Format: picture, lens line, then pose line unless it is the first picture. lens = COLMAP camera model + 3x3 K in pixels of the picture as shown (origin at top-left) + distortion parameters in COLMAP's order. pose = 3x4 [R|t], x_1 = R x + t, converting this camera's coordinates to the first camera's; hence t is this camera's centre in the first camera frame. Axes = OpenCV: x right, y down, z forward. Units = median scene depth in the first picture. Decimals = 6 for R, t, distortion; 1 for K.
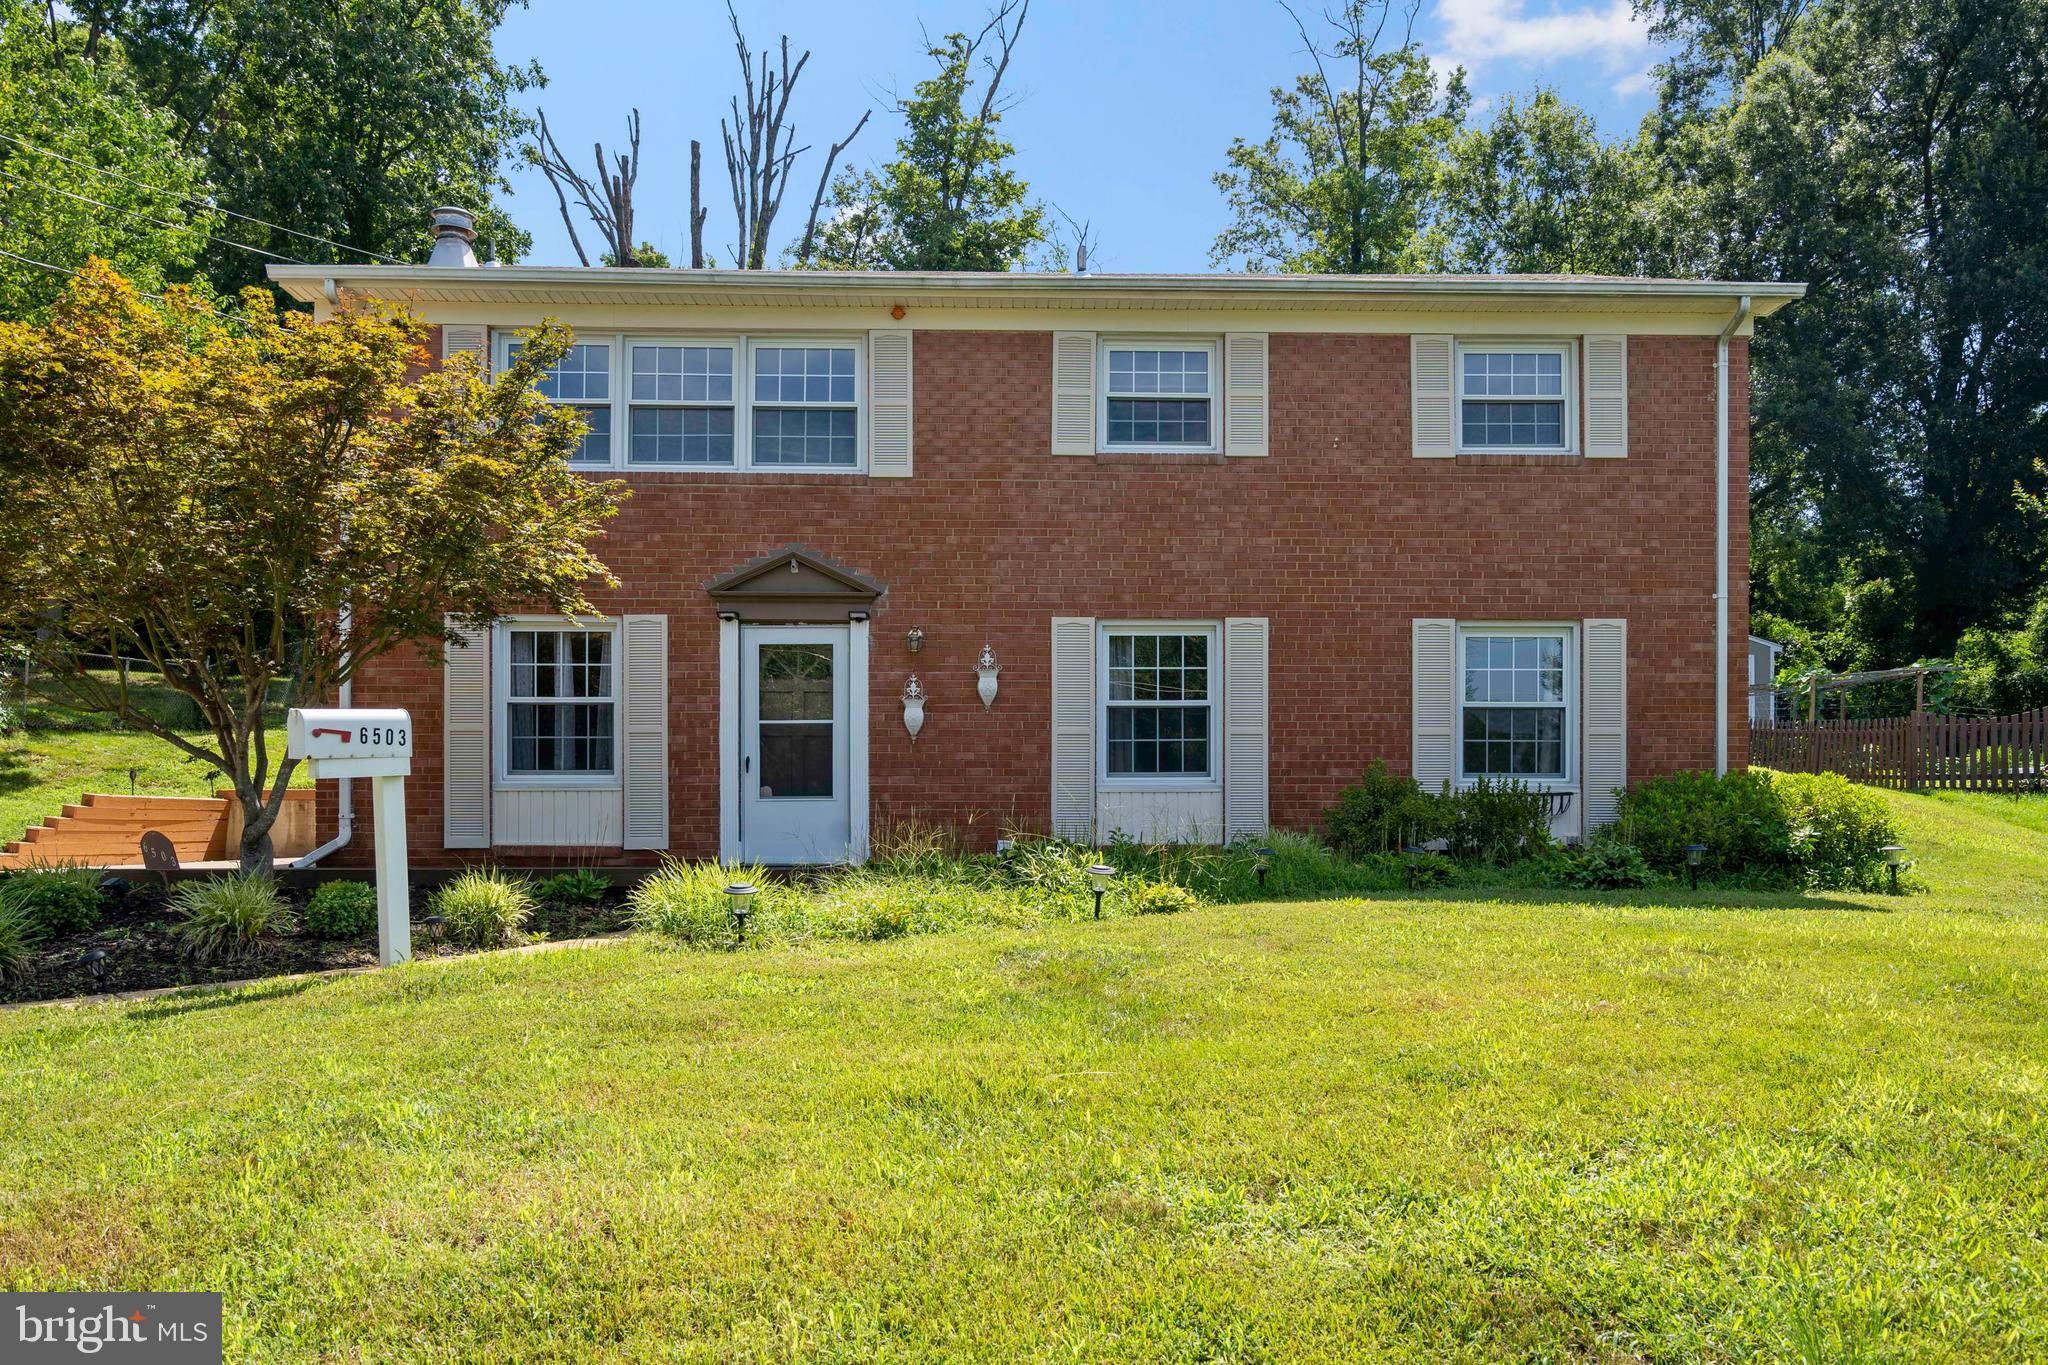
lens RADIAL K [[1411.0, 0, 1023.7], [0, 1411.0, 824.5], [0, 0, 1]] dist [-0.001729, 0.001568]
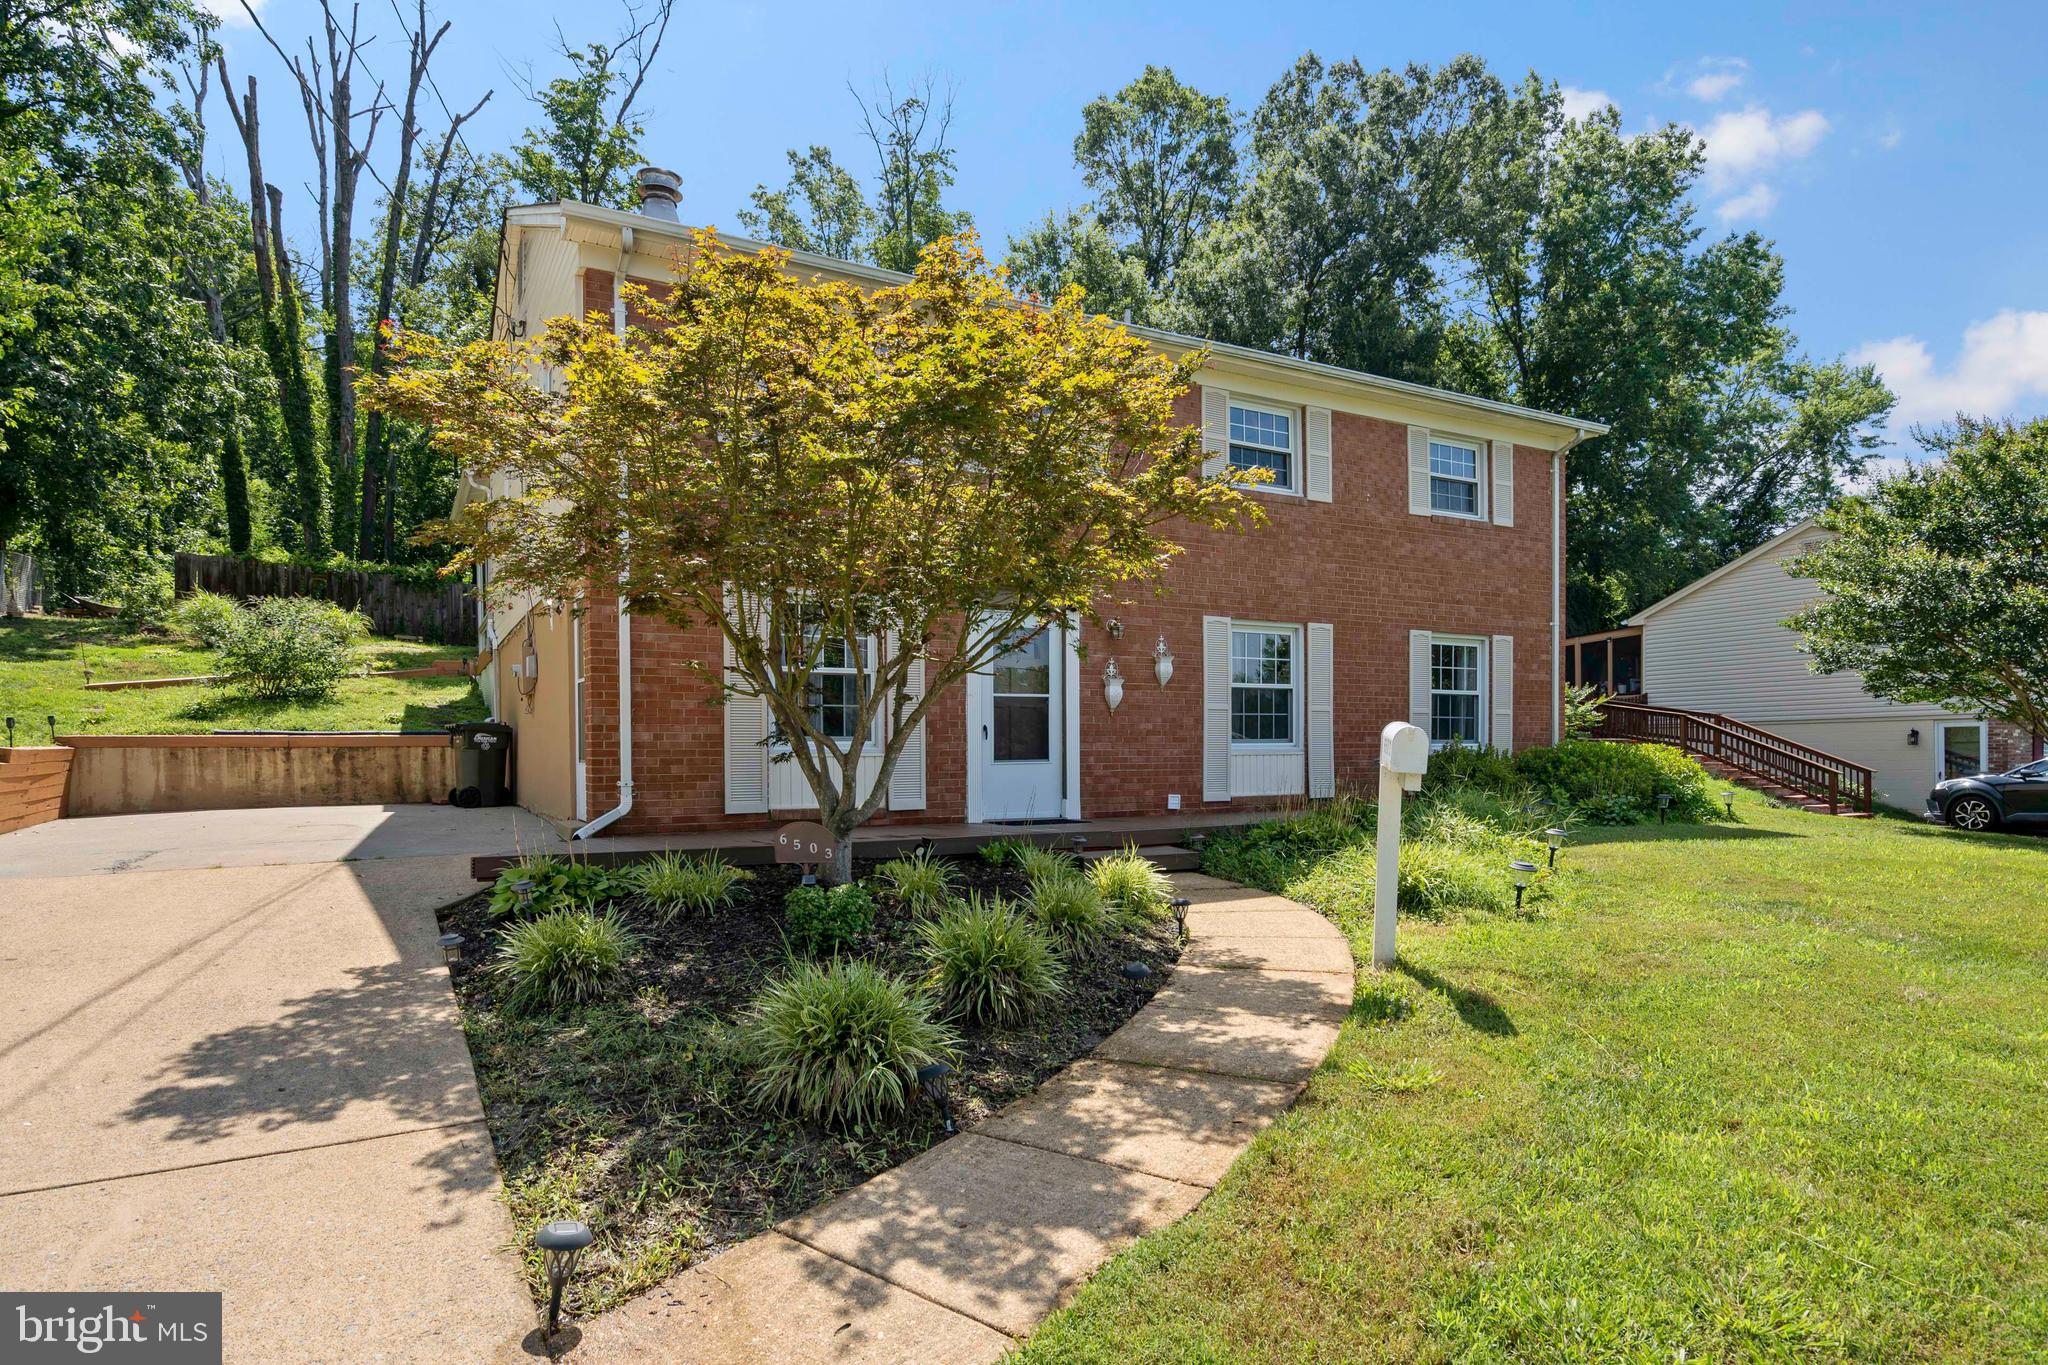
lens RADIAL K [[1151.5, 0, 1027.7], [0, 1151.5, 750.1], [0, 0, 1]] dist [0.001522, -0.001452]
pose [[0.885885, -0.001840, 0.463901, -0.582943], [0.002760, 0.999995, -0.001305, -0.026734], [-0.463896, 0.002436, 0.885886, 0.168846]]
